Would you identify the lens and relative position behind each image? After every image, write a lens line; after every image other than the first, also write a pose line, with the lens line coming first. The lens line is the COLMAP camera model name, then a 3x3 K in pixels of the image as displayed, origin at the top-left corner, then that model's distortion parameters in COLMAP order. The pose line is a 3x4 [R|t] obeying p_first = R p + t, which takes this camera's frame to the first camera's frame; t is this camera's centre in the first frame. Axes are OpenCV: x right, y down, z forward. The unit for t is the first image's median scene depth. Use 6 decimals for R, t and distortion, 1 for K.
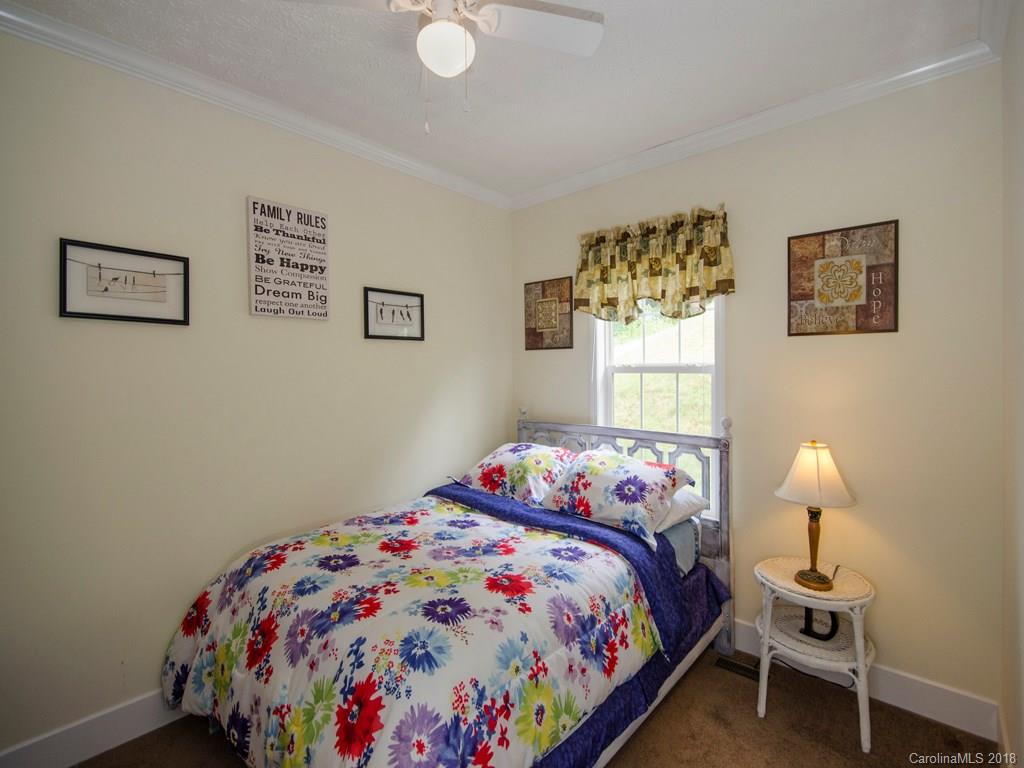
lens RADIAL K [[480.1, 0, 516.9], [0, 480.1, 378.8], [0, 0, 1]] dist [0.000670, -0.000031]
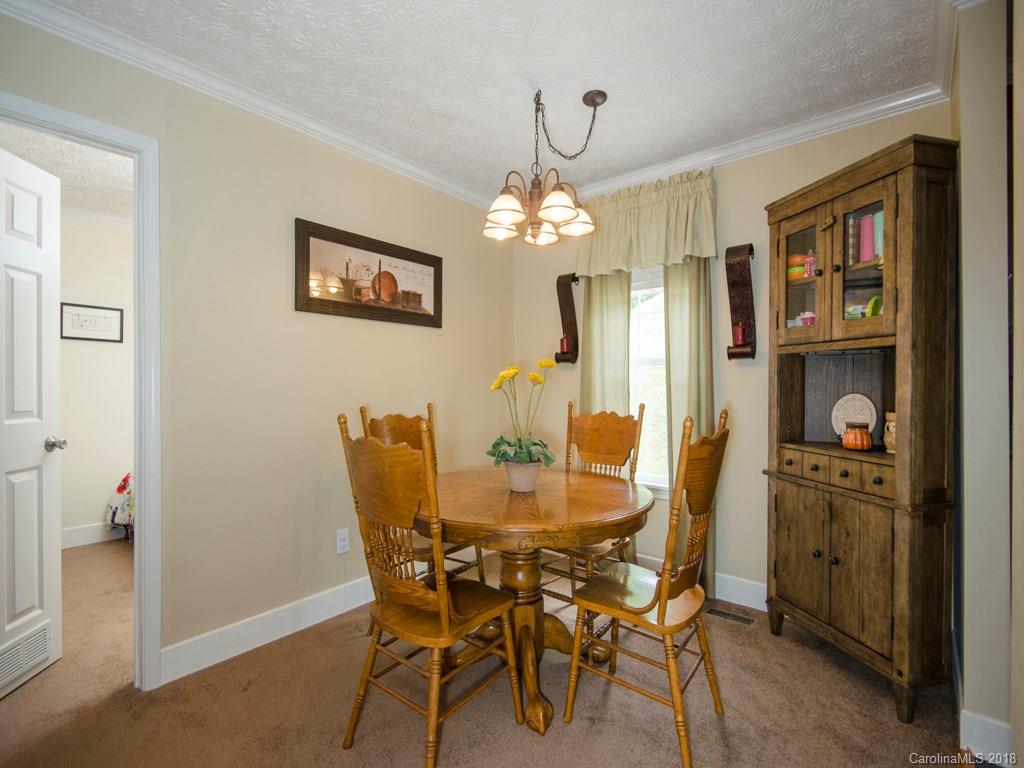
lens RADIAL K [[480.1, 0, 512.8], [0, 480.1, 383.2], [0, 0, 1]] dist [0.000670, -0.000031]
pose [[0.999056, 0.009381, 0.042411, 0.912927], [-0.008896, 0.999893, -0.011606, 0.070556], [-0.042515, 0.011218, 0.999033, -1.138608]]
